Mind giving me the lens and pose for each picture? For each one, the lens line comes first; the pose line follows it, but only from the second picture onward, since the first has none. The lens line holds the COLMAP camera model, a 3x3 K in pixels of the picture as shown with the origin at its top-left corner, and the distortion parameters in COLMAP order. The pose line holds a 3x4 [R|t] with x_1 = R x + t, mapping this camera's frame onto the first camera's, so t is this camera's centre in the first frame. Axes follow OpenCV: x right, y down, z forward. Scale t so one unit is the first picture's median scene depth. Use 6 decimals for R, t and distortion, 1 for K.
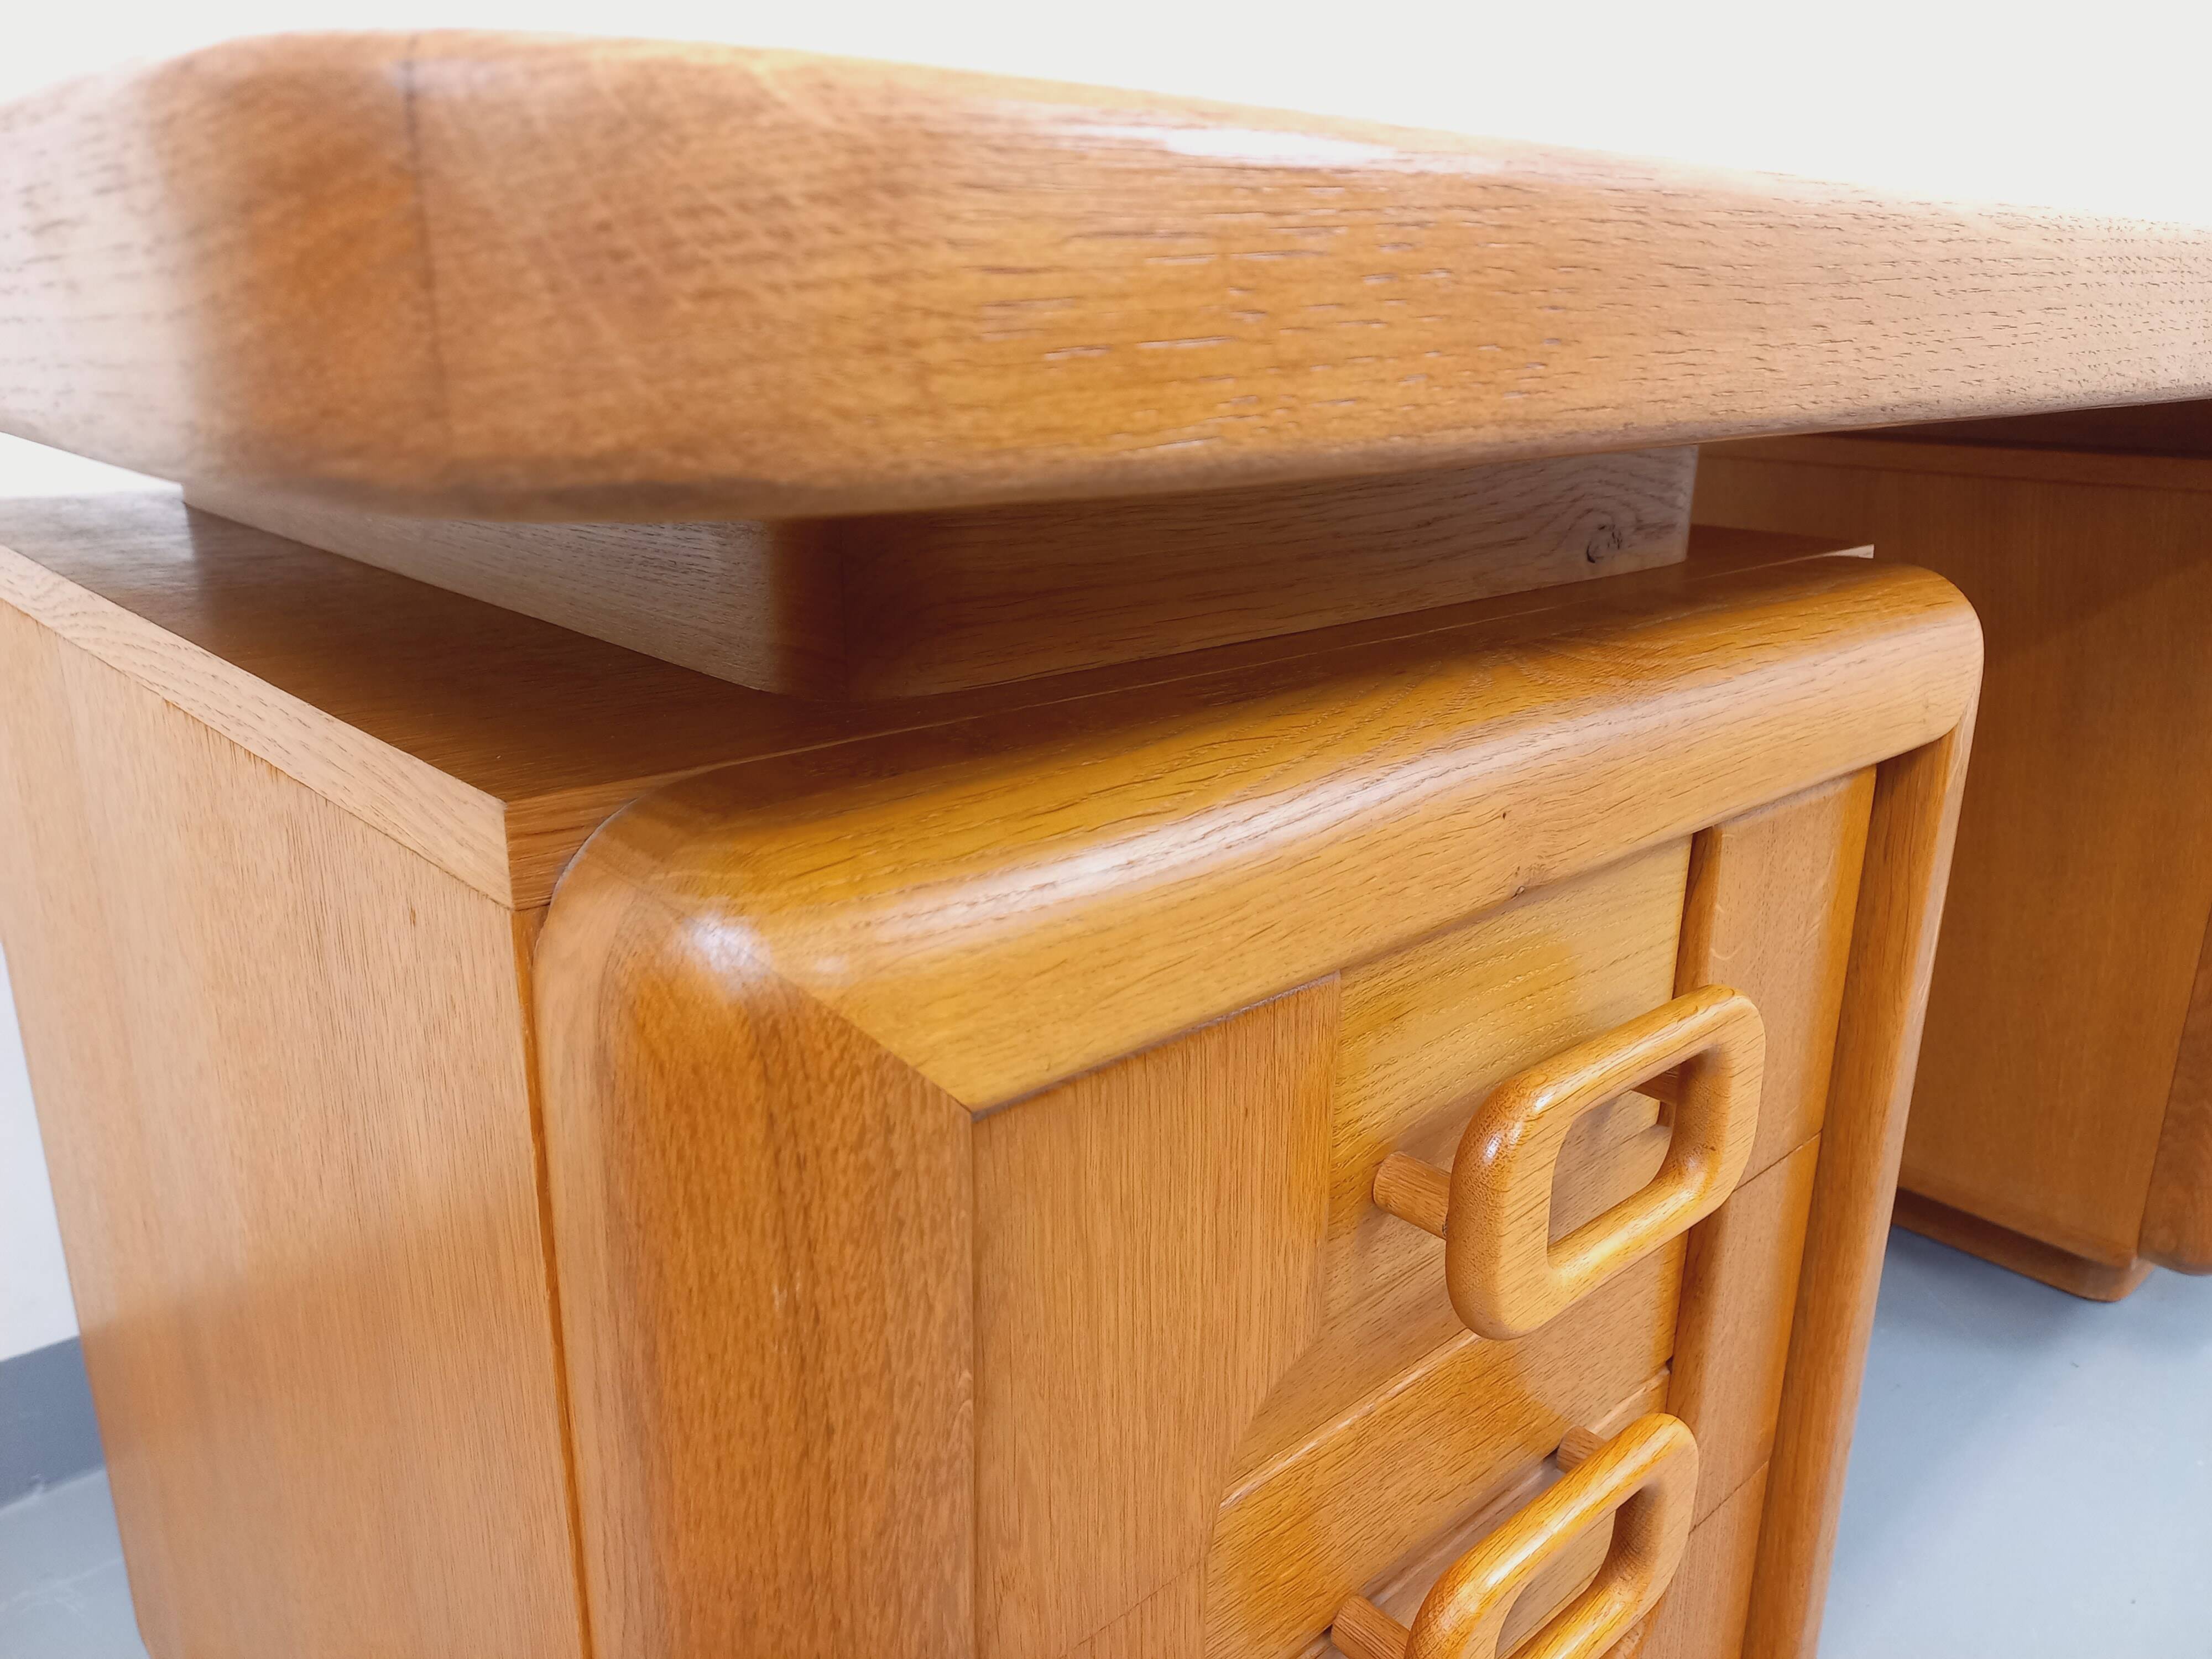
lens RADIAL K [[1635.0, 0, 1121.9], [0, 1635.0, 825.1], [0, 0, 1]] dist [0.078826, -0.076158]
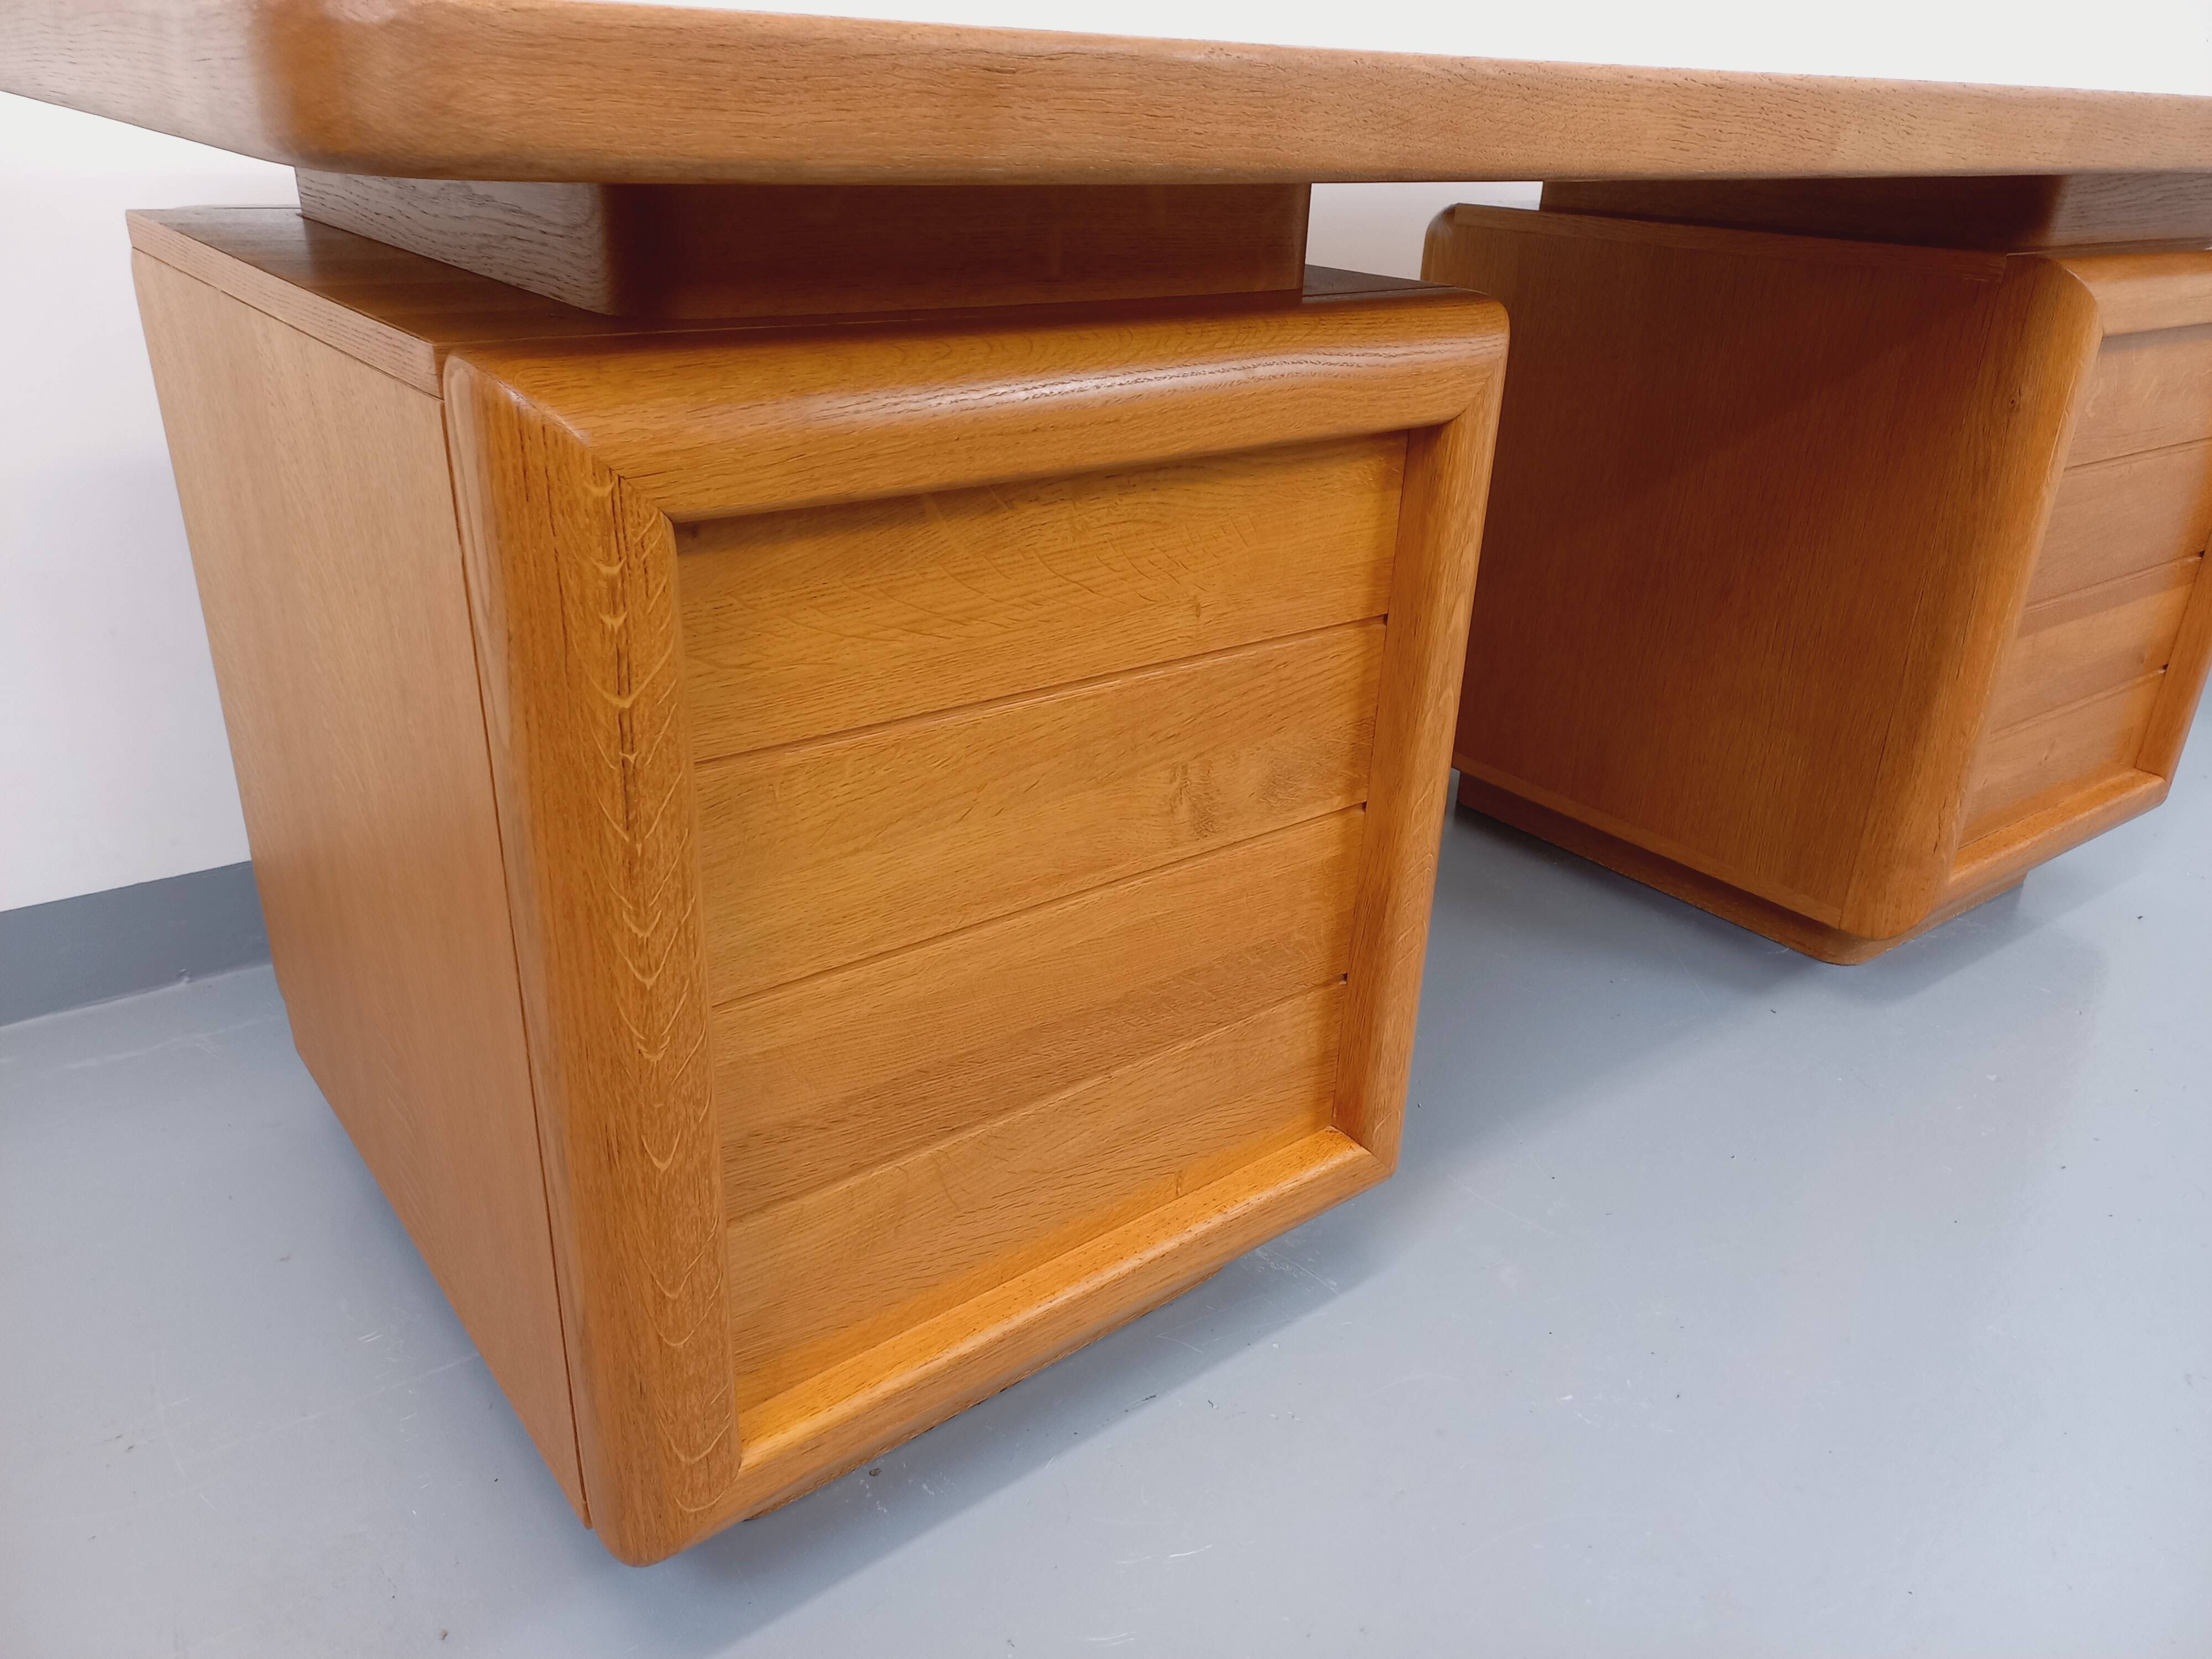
lens RADIAL K [[1635.0, 0, 1131.5], [0, 1635.0, 830.3], [0, 0, 1]] dist [0.078826, -0.076158]
pose [[0.996583, 0.054864, -0.061748, 0.552866], [-0.047114, 0.991578, 0.120638, 0.254608], [0.067846, -0.117316, 0.990774, -0.853932]]
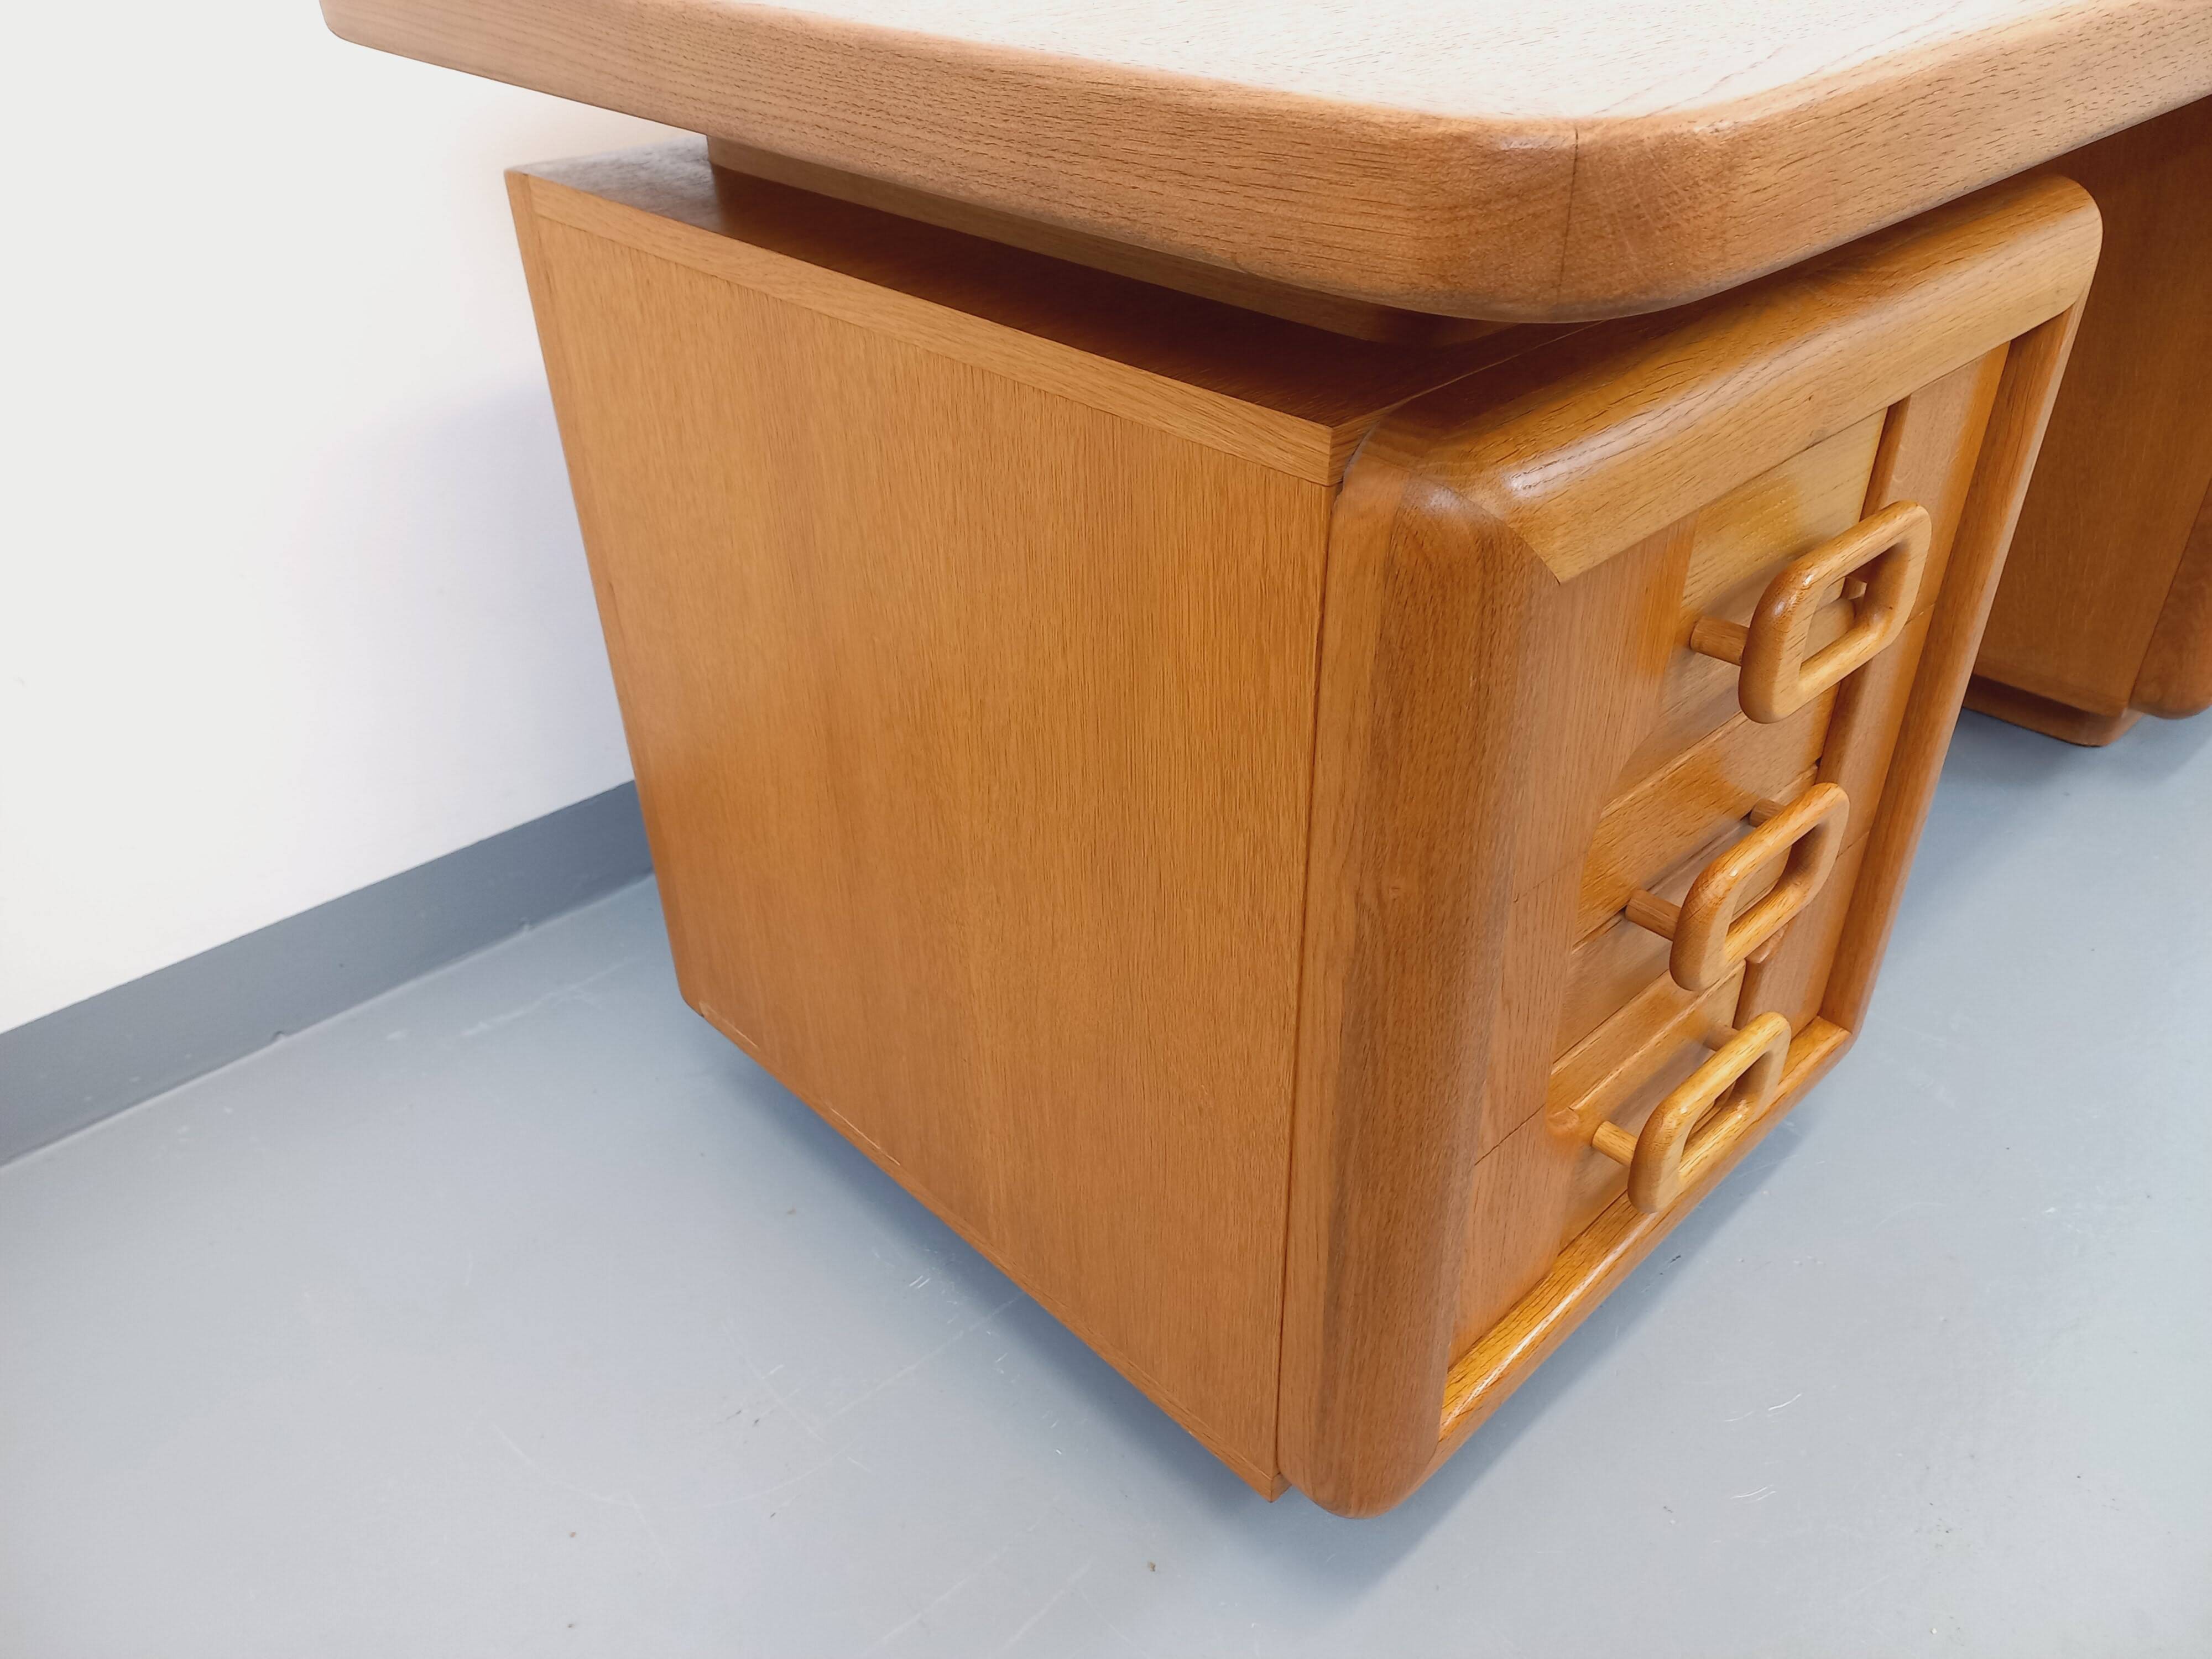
lens RADIAL K [[1635.0, 0, 1117.7], [0, 1635.0, 829.7], [0, 0, 1]] dist [0.078826, -0.076158]
pose [[0.999405, -0.034450, -0.001369, -0.530821], [0.033488, 0.960512, 0.276215, -0.083560], [-0.008201, -0.276096, 0.961095, -0.776667]]
